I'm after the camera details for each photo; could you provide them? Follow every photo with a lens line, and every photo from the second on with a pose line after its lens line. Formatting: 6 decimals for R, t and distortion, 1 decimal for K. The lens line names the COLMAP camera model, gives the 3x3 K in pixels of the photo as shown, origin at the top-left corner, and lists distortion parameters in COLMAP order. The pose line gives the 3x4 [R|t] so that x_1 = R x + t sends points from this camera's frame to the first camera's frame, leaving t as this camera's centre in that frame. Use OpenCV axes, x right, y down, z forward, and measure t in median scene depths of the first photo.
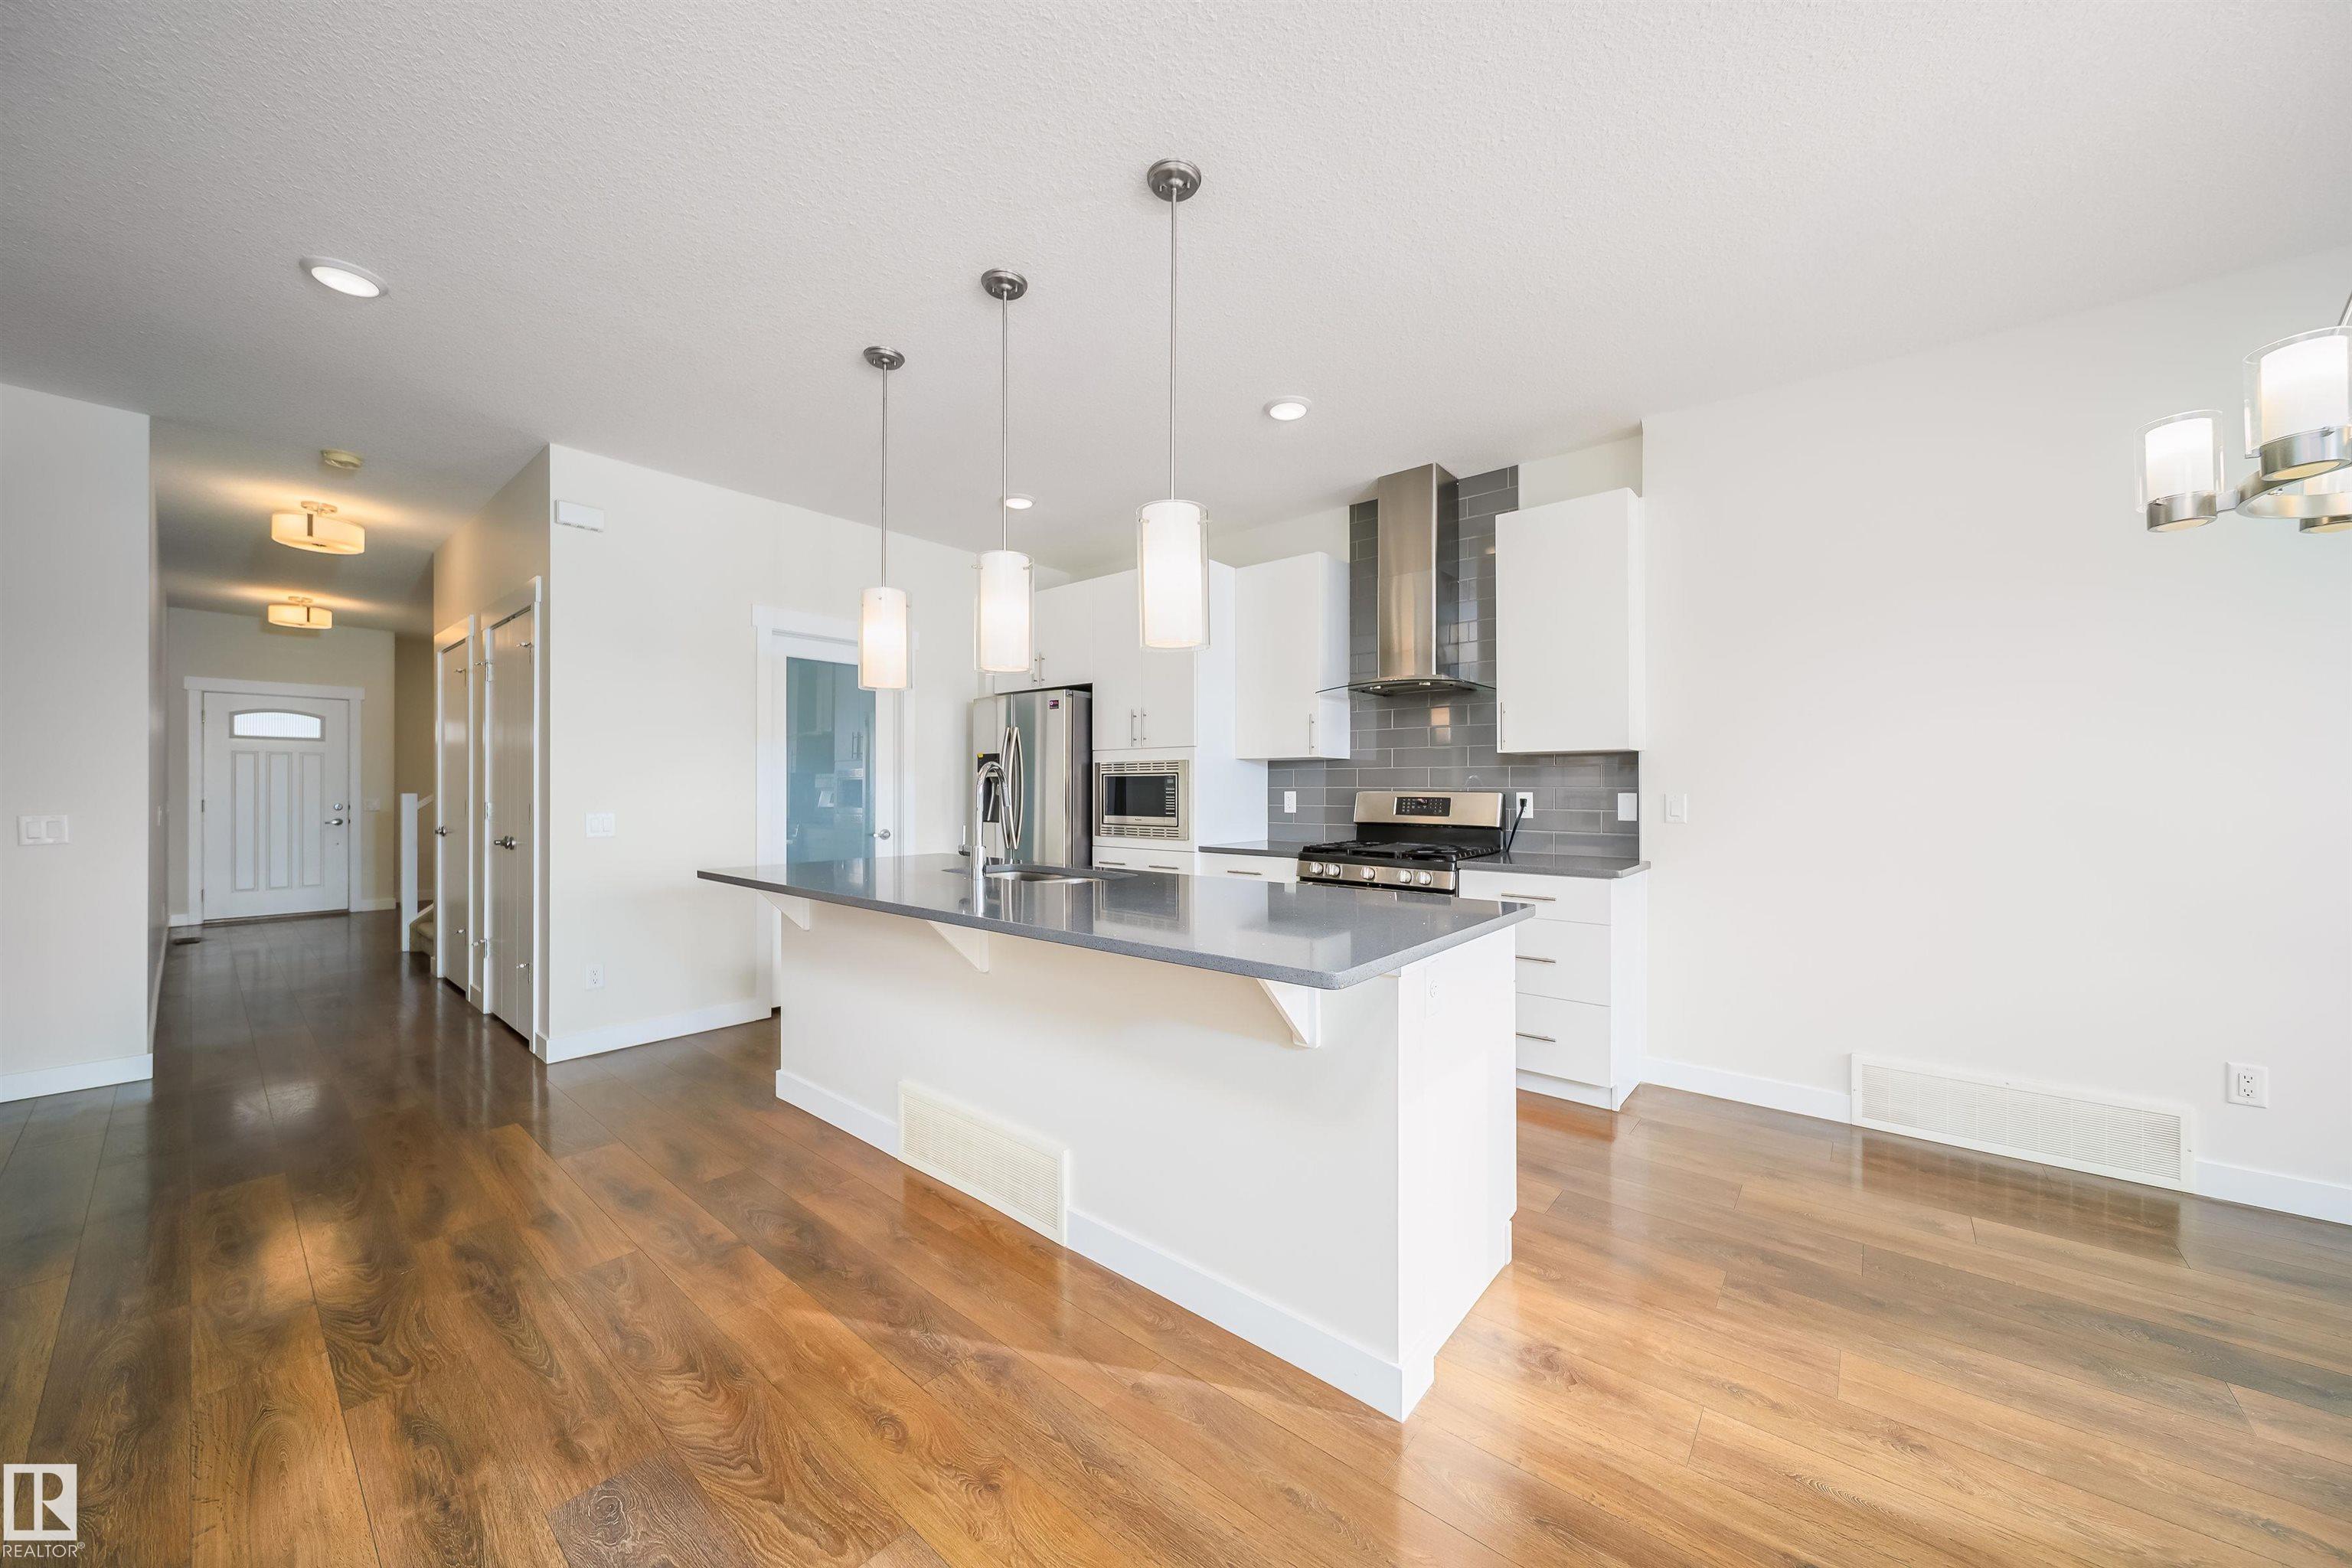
lens RADIAL K [[829.6, 0, 1188.8], [0, 829.6, 788.7], [0, 0, 1]] dist [-0.000215, -0.000142]
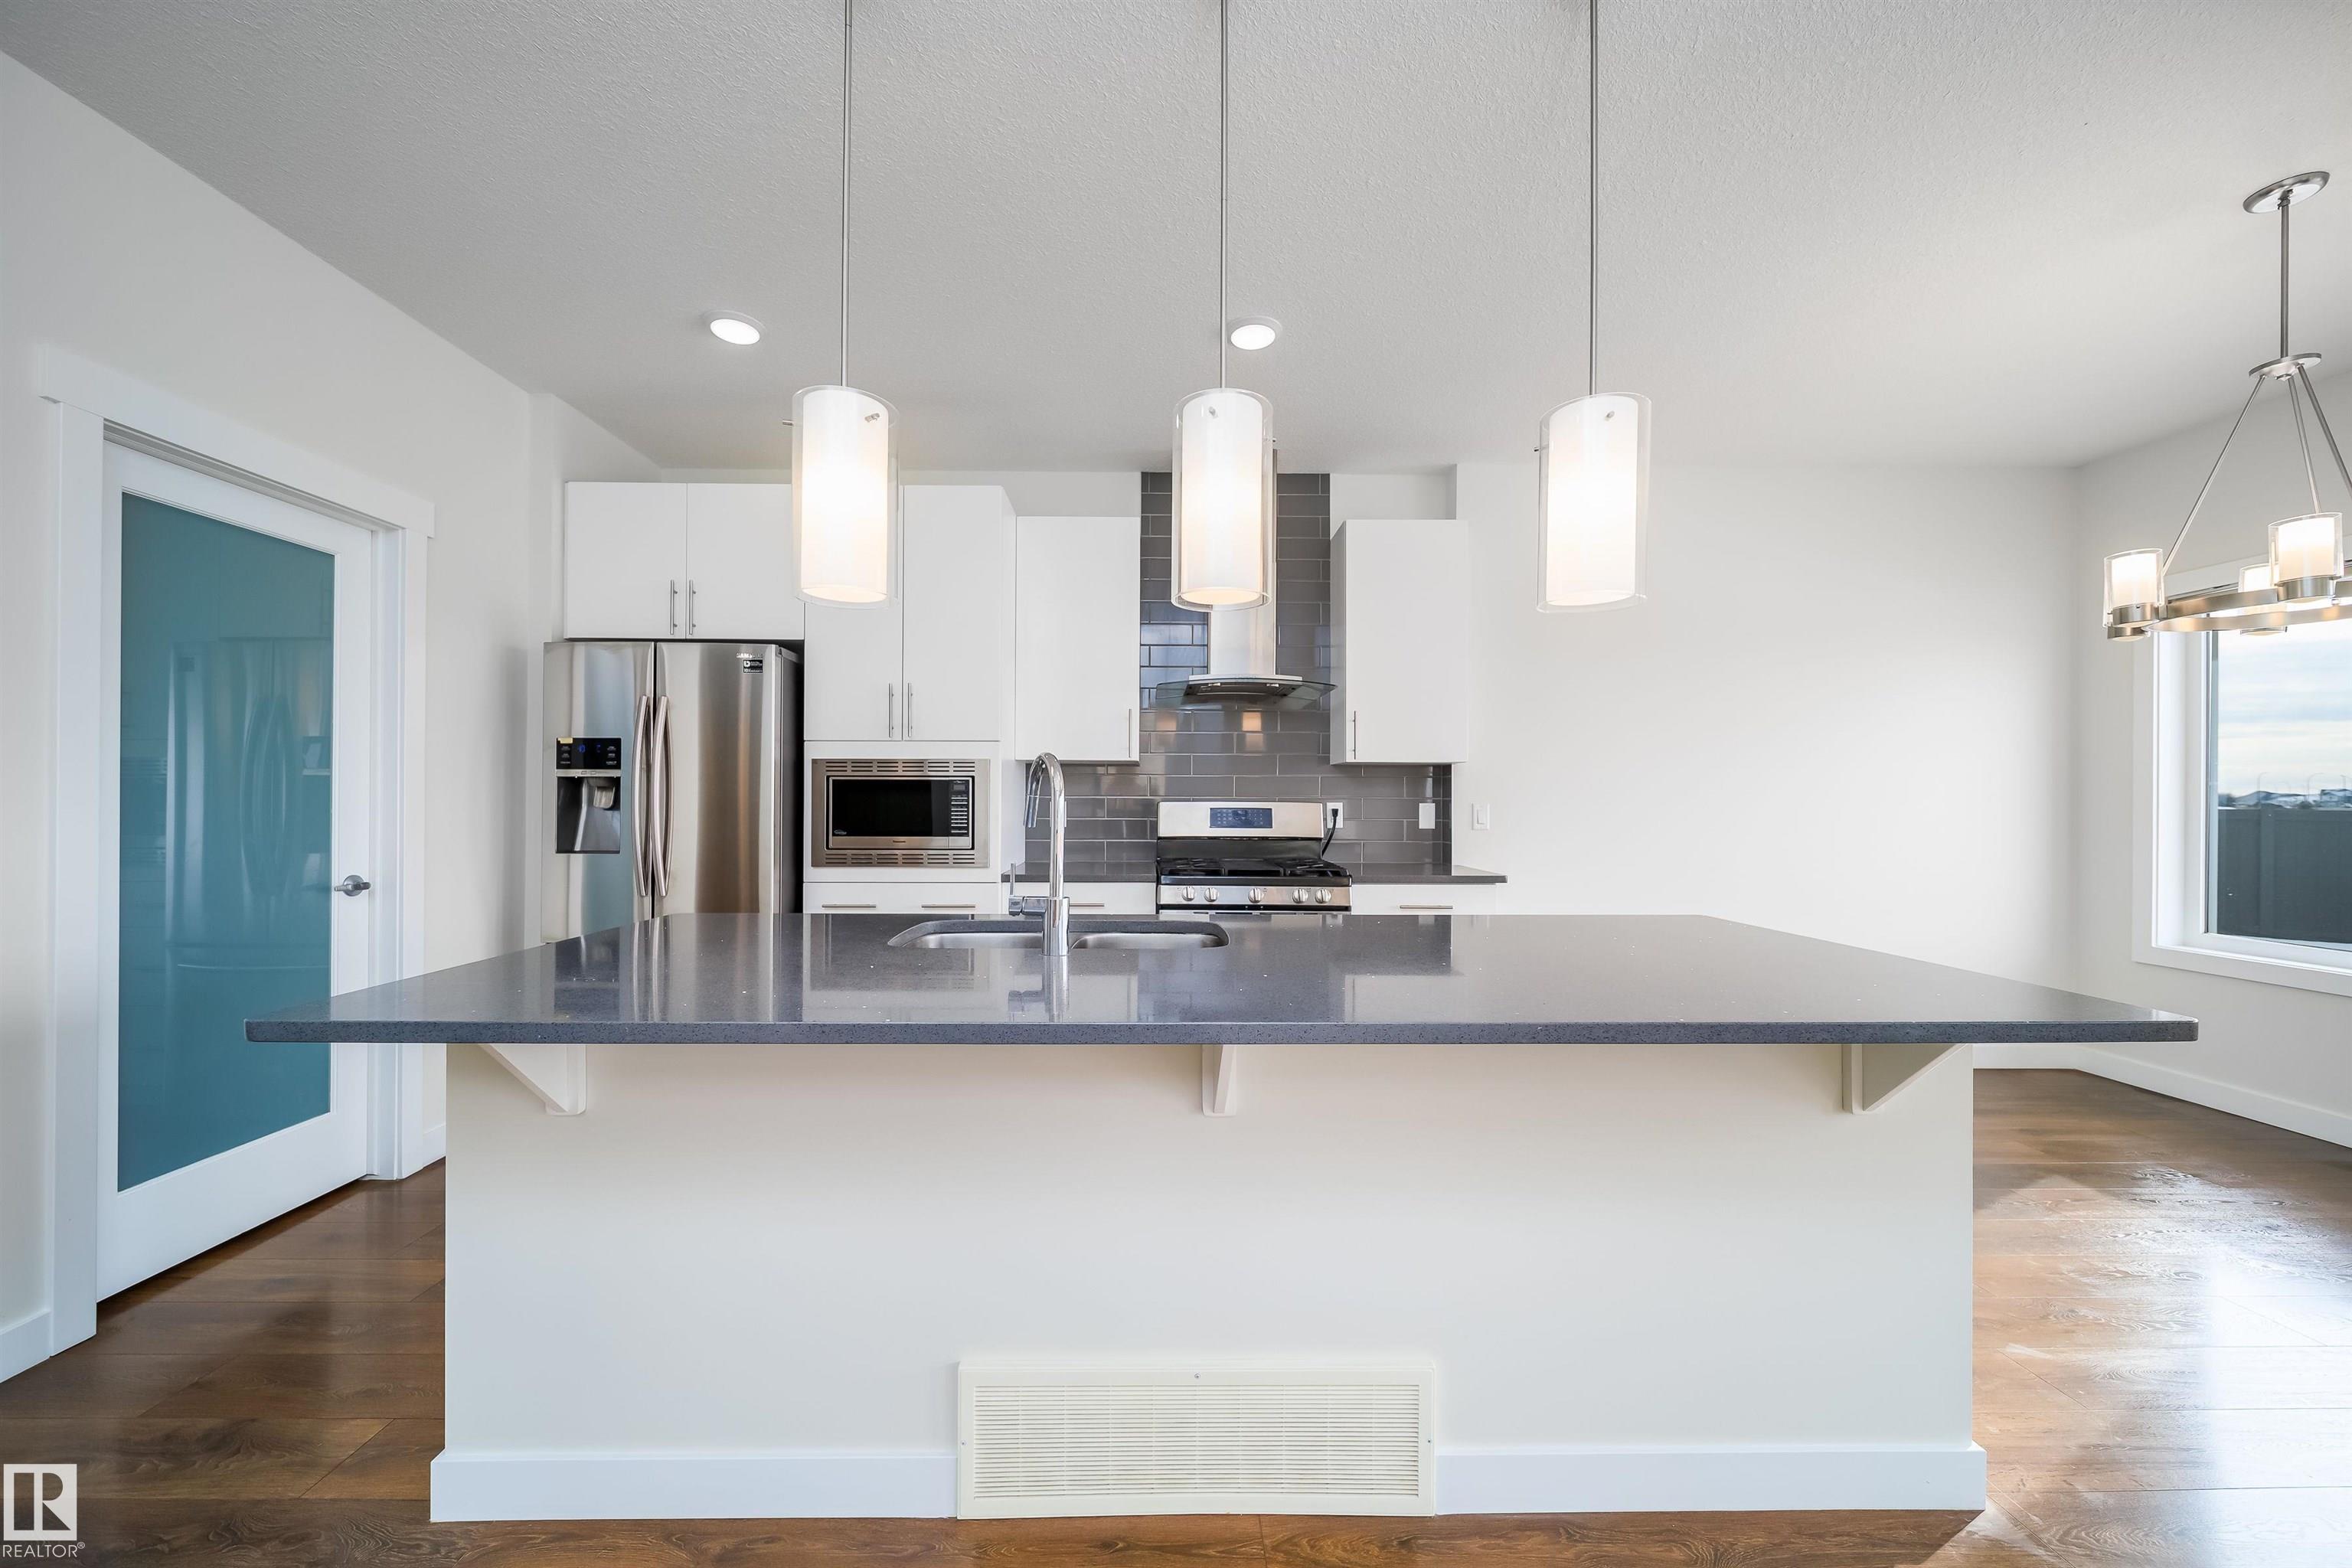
lens RADIAL K [[845.8, 0, 1157.6], [0, 845.8, 794.2], [0, 0, 1]] dist [-0.000828, -0.000166]
pose [[0.763163, 0.005883, 0.646179, -0.391191], [-0.002333, 0.999977, -0.006349, 0.001205], [-0.646202, 0.003338, 0.763159, 0.340232]]
